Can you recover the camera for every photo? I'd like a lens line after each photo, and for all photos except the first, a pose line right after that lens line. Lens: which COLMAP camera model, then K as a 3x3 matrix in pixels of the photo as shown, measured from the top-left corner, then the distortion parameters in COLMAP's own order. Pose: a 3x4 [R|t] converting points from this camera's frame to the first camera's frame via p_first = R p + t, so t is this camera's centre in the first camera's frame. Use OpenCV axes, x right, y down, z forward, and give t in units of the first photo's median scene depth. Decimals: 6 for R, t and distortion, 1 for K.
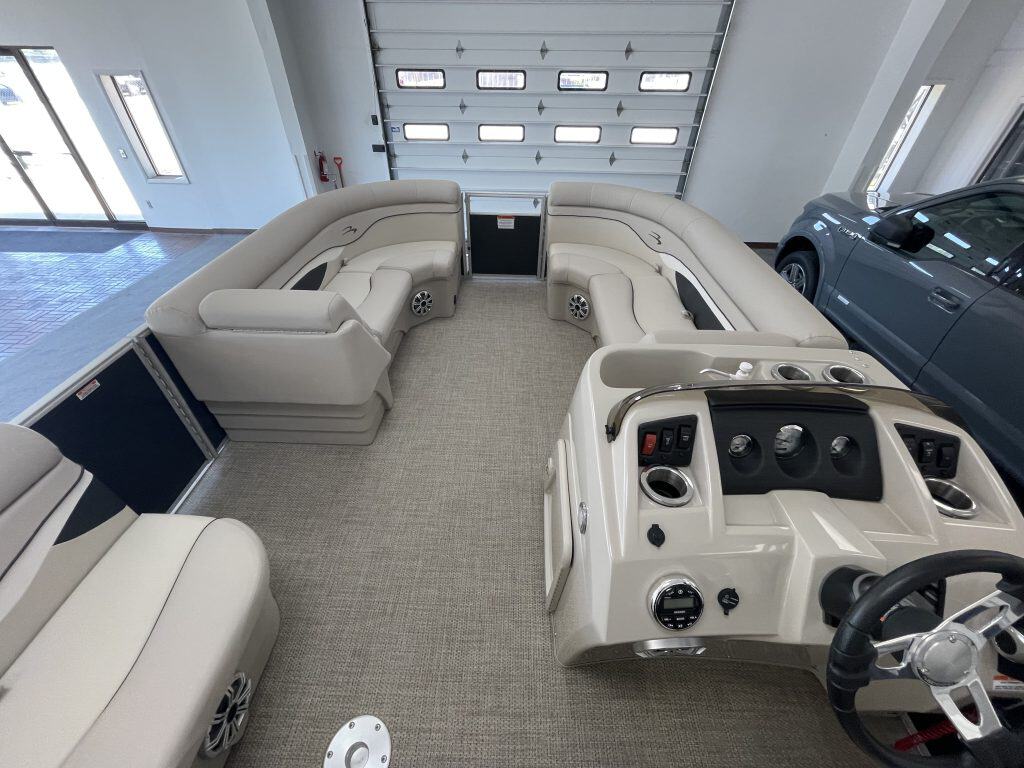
lens RADIAL K [[410.6, 0, 506.8], [0, 410.6, 387.6], [0, 0, 1]] dist [0.002212, 0.000040]
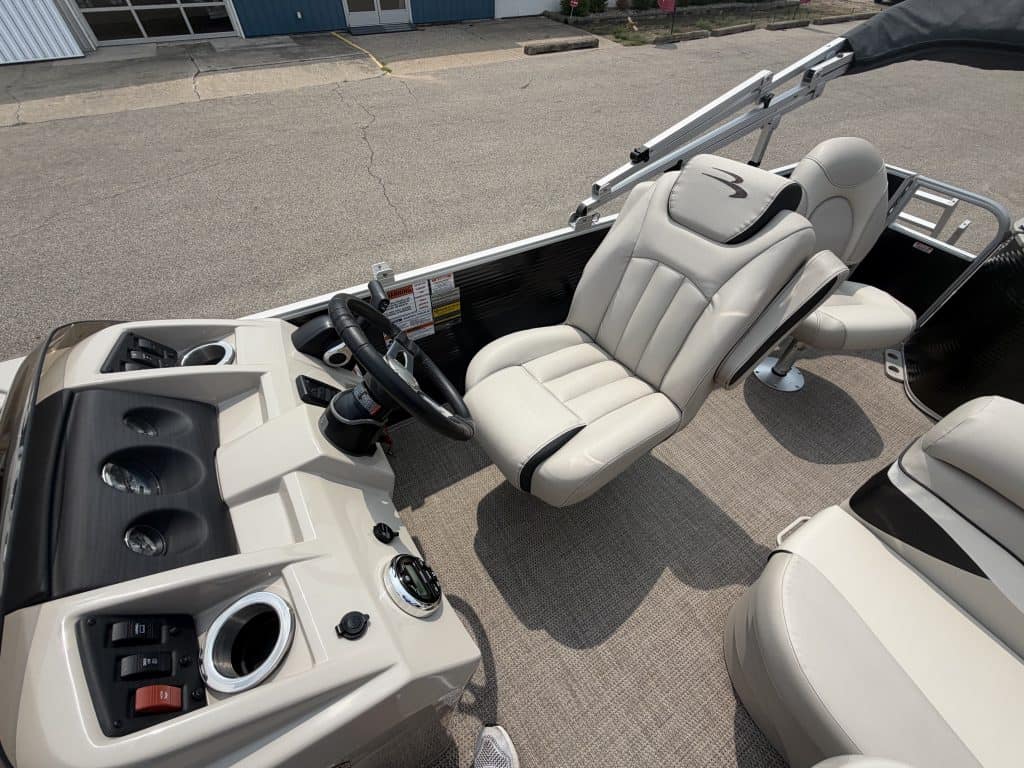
lens RADIAL K [[409.1, 0, 510.9], [0, 409.1, 381.8], [0, 0, 1]] dist [-0.000297, 0.000408]
pose [[-0.544823, -0.630864, 0.552429, 0.033940], [0.509456, 0.274244, 0.815625, -0.060680], [-0.666049, 0.725810, 0.171983, 0.151371]]
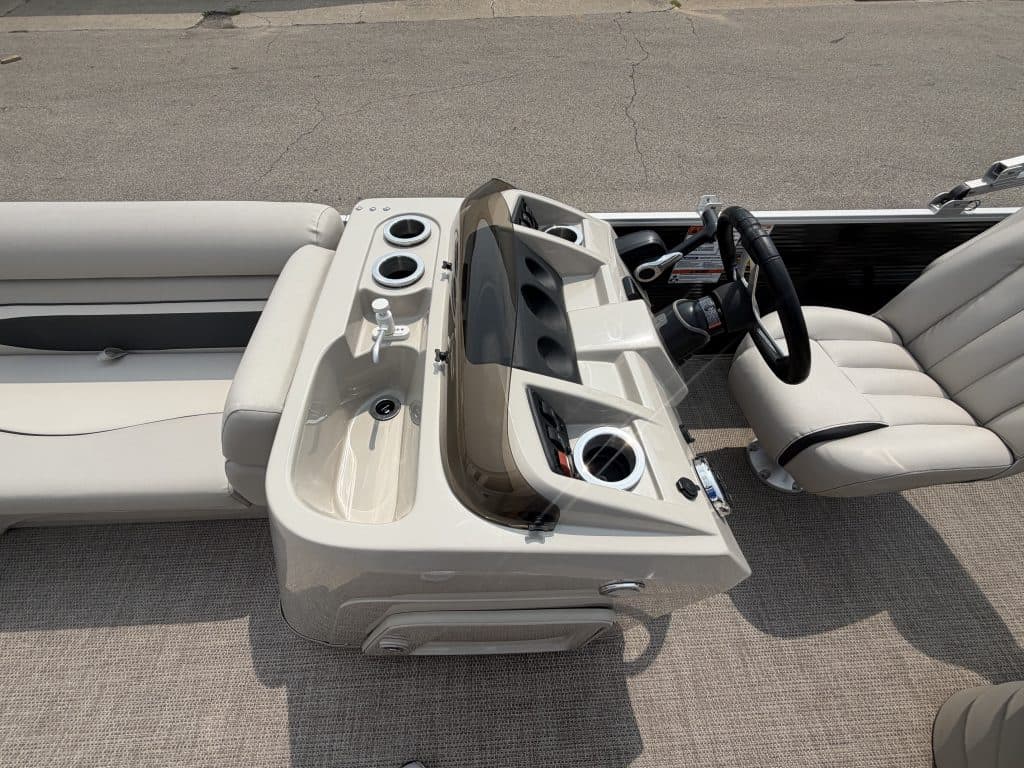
lens RADIAL K [[409.1, 0, 510.9], [0, 409.1, 381.8], [0, 0, 1]] dist [-0.000297, 0.000408]
pose [[-0.075765, -0.802591, 0.591699, 0.030426], [0.626477, 0.423345, 0.654451, -0.159991], [-0.775749, 0.420270, 0.470729, 0.293995]]
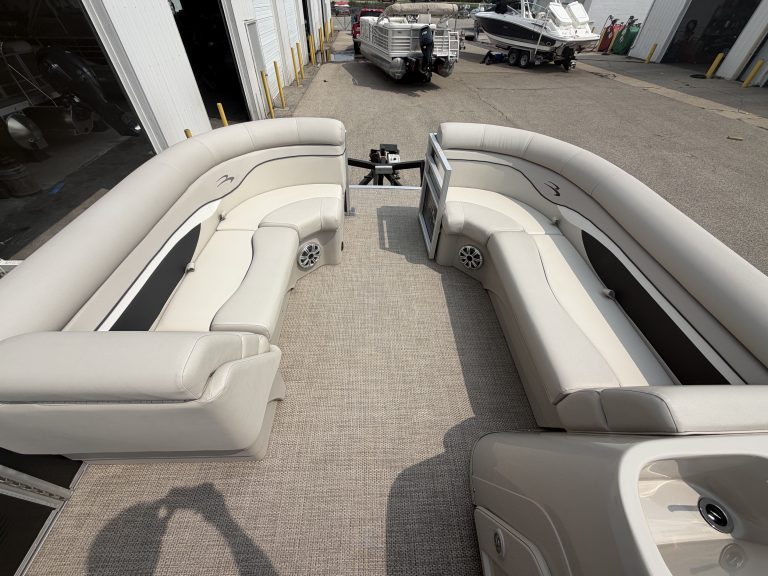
lens RADIAL K [[306.8, 0, 383.2], [0, 306.8, 286.3], [0, 0, 1]] dist [-0.000297, 0.000408]
pose [[0.997698, -0.019553, 0.064929, -0.097127], [0.013601, 0.995769, 0.090883, -0.229036], [-0.066431, -0.089791, 0.993743, 0.321349]]
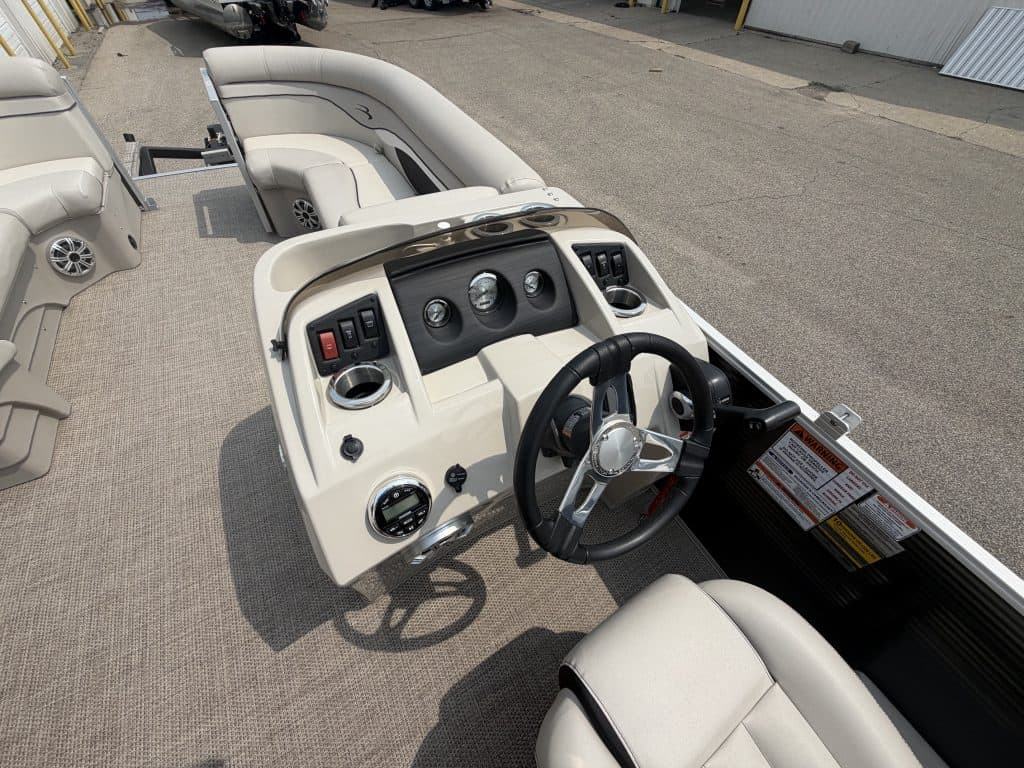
lens RADIAL K [[409.1, 0, 510.9], [0, 409.1, 381.8], [0, 0, 1]] dist [-0.000297, 0.000408]
pose [[0.866513, -0.356934, 0.348932, 0.142951], [0.286894, 0.928179, 0.237014, 0.048025], [-0.408470, -0.105269, 0.906681, 0.049551]]
